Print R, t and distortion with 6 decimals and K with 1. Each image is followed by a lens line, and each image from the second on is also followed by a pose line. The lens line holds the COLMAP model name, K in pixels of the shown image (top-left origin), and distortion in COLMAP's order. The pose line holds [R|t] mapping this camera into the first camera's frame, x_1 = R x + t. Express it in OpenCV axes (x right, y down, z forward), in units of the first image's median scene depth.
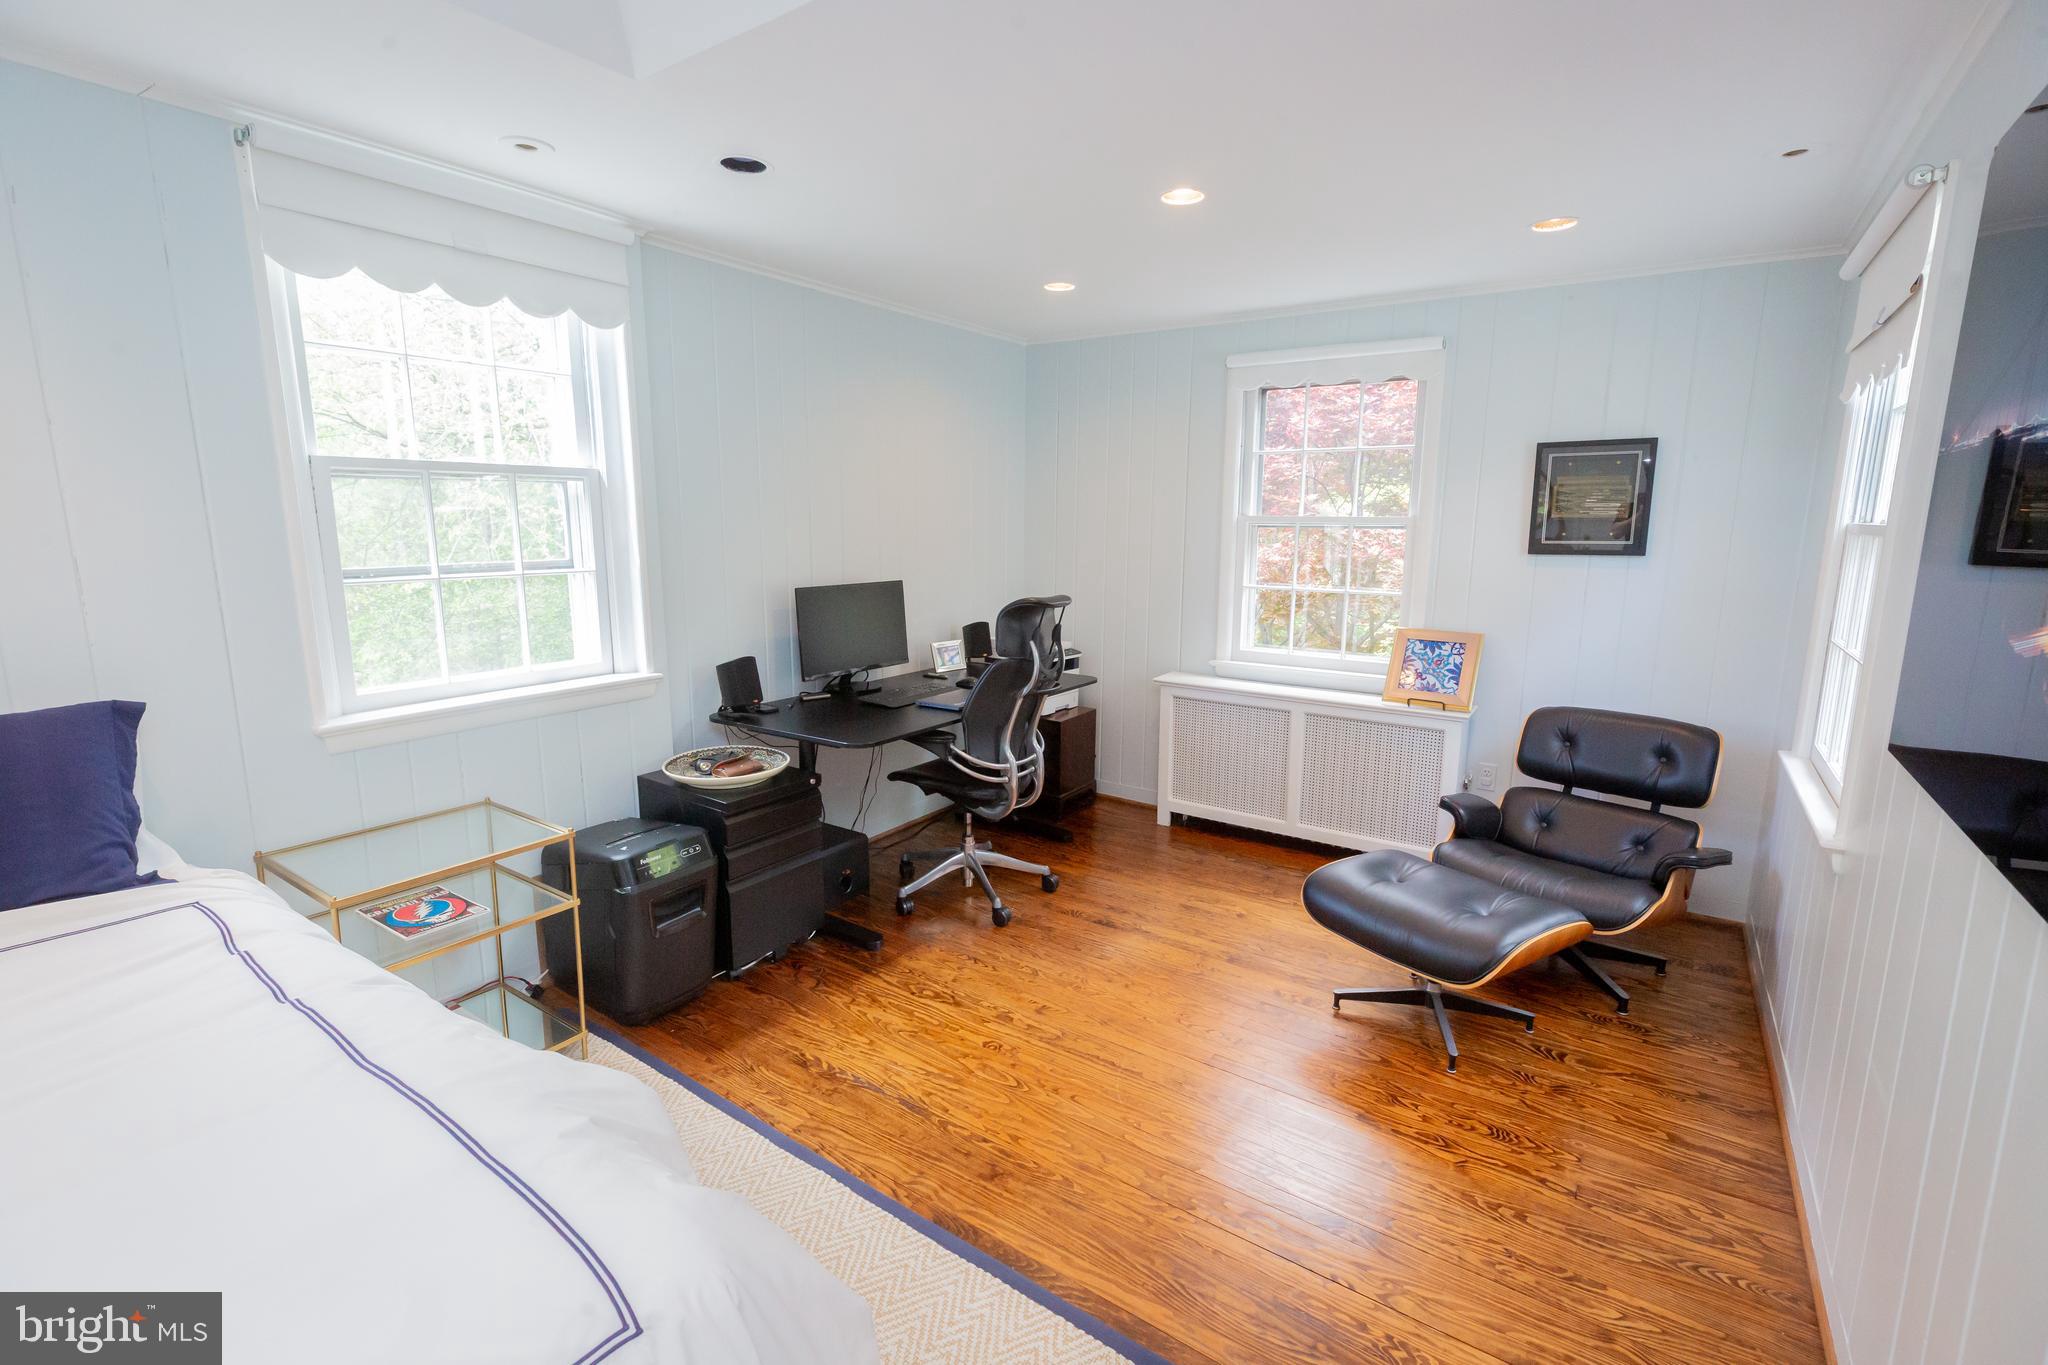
lens RADIAL K [[920.2, 0, 1014.8], [0, 920.2, 669.7], [0, 0, 1]] dist [0.000812, 0.000445]
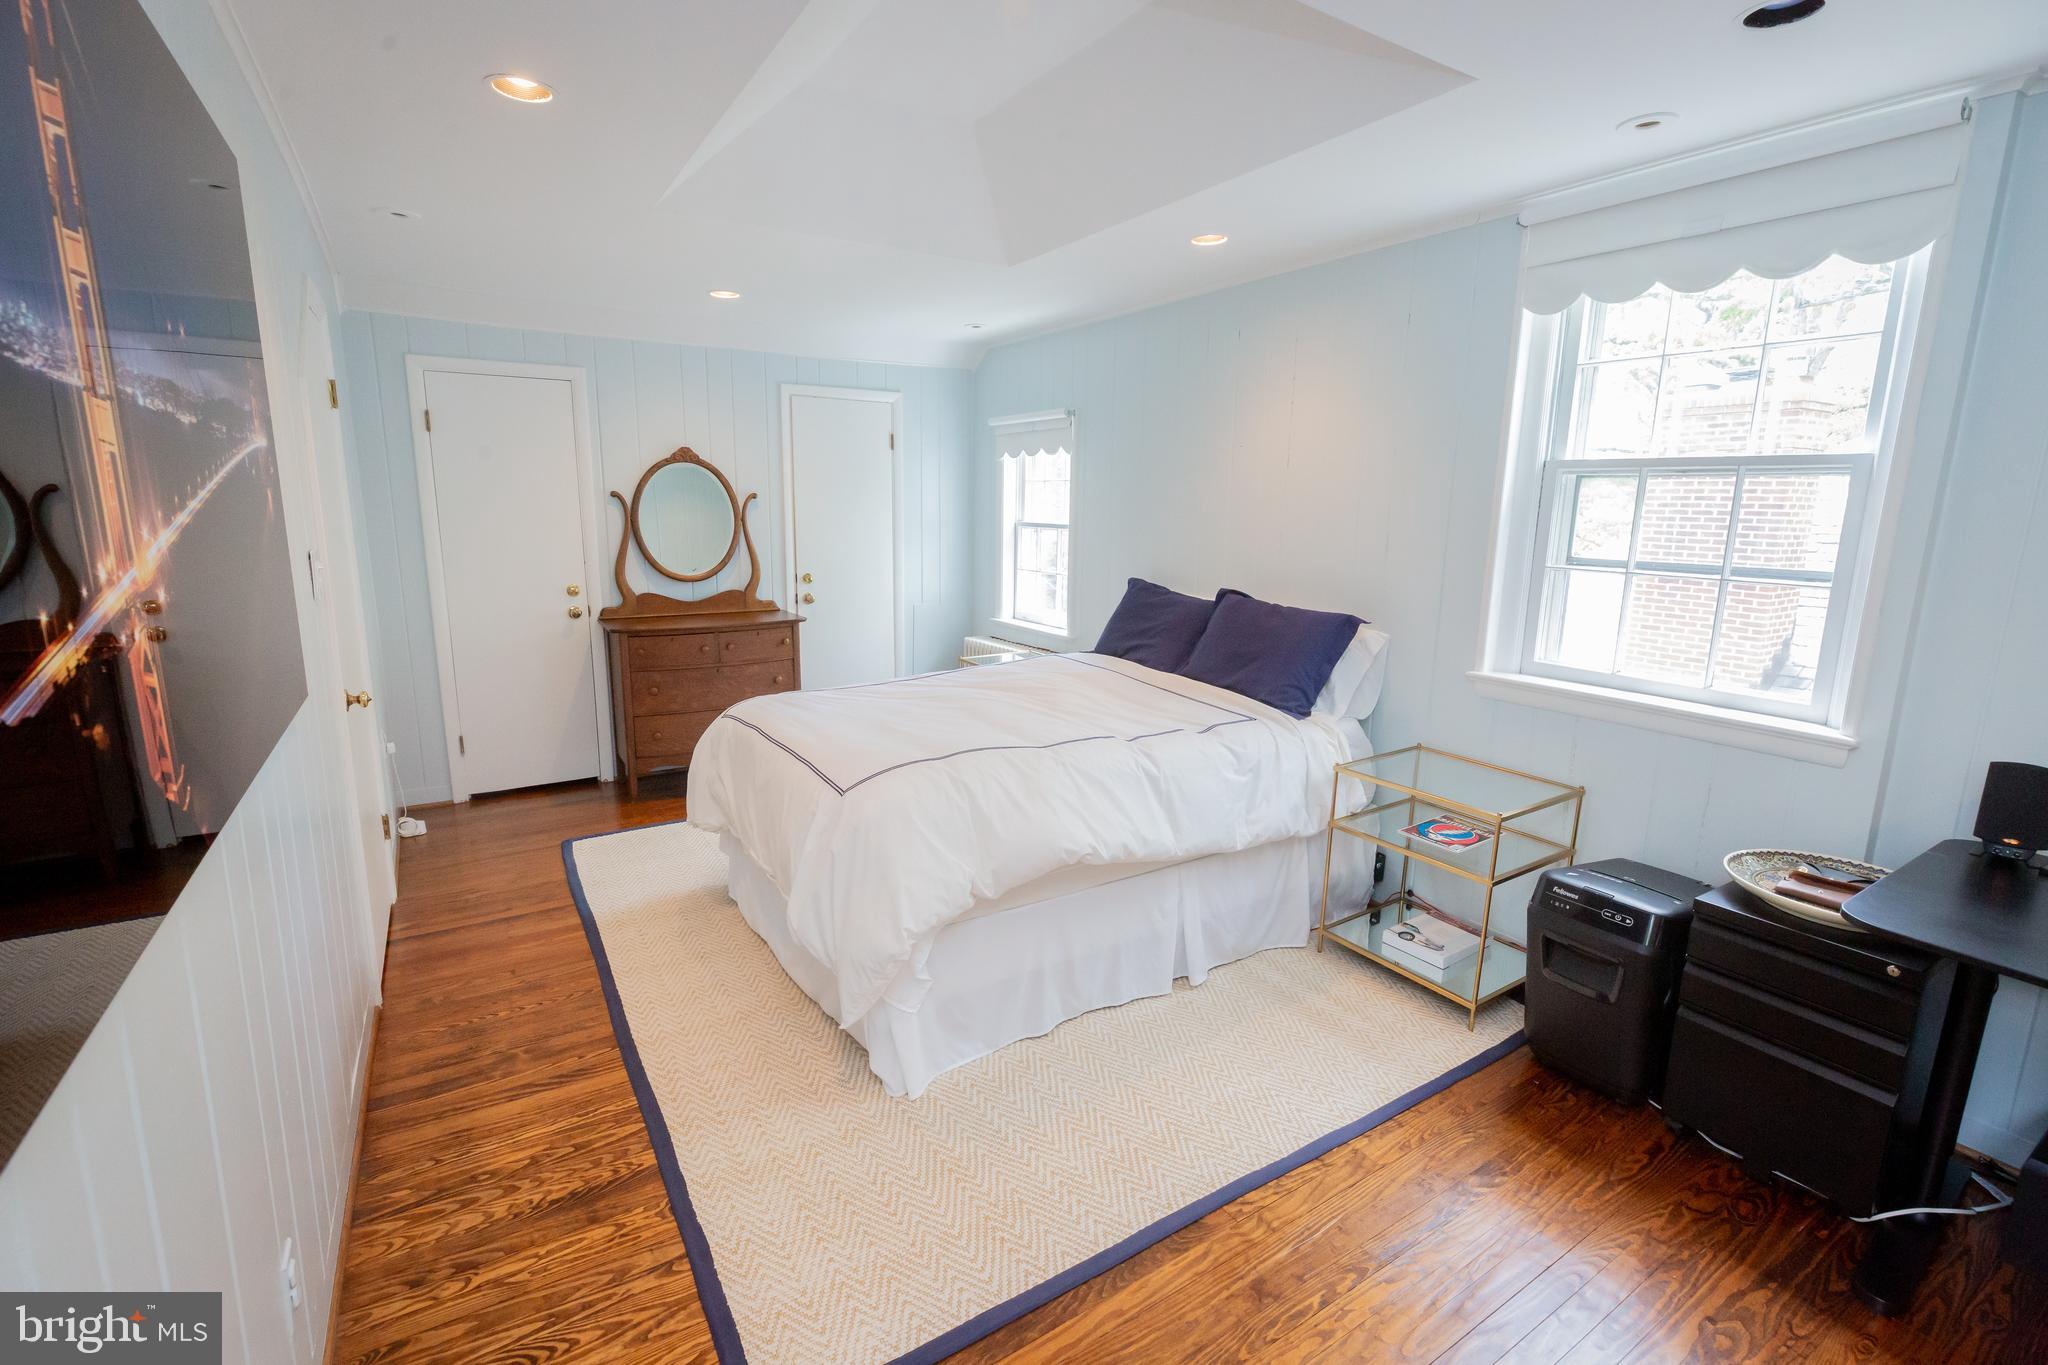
lens RADIAL K [[920.2, 0, 1014.8], [0, 920.2, 669.7], [0, 0, 1]] dist [0.000812, 0.000445]
pose [[-0.403930, 0.157633, -0.901106, 0.685861], [-0.165890, 0.956088, 0.241613, -0.149724], [0.899623, 0.247079, -0.360043, 0.895777]]
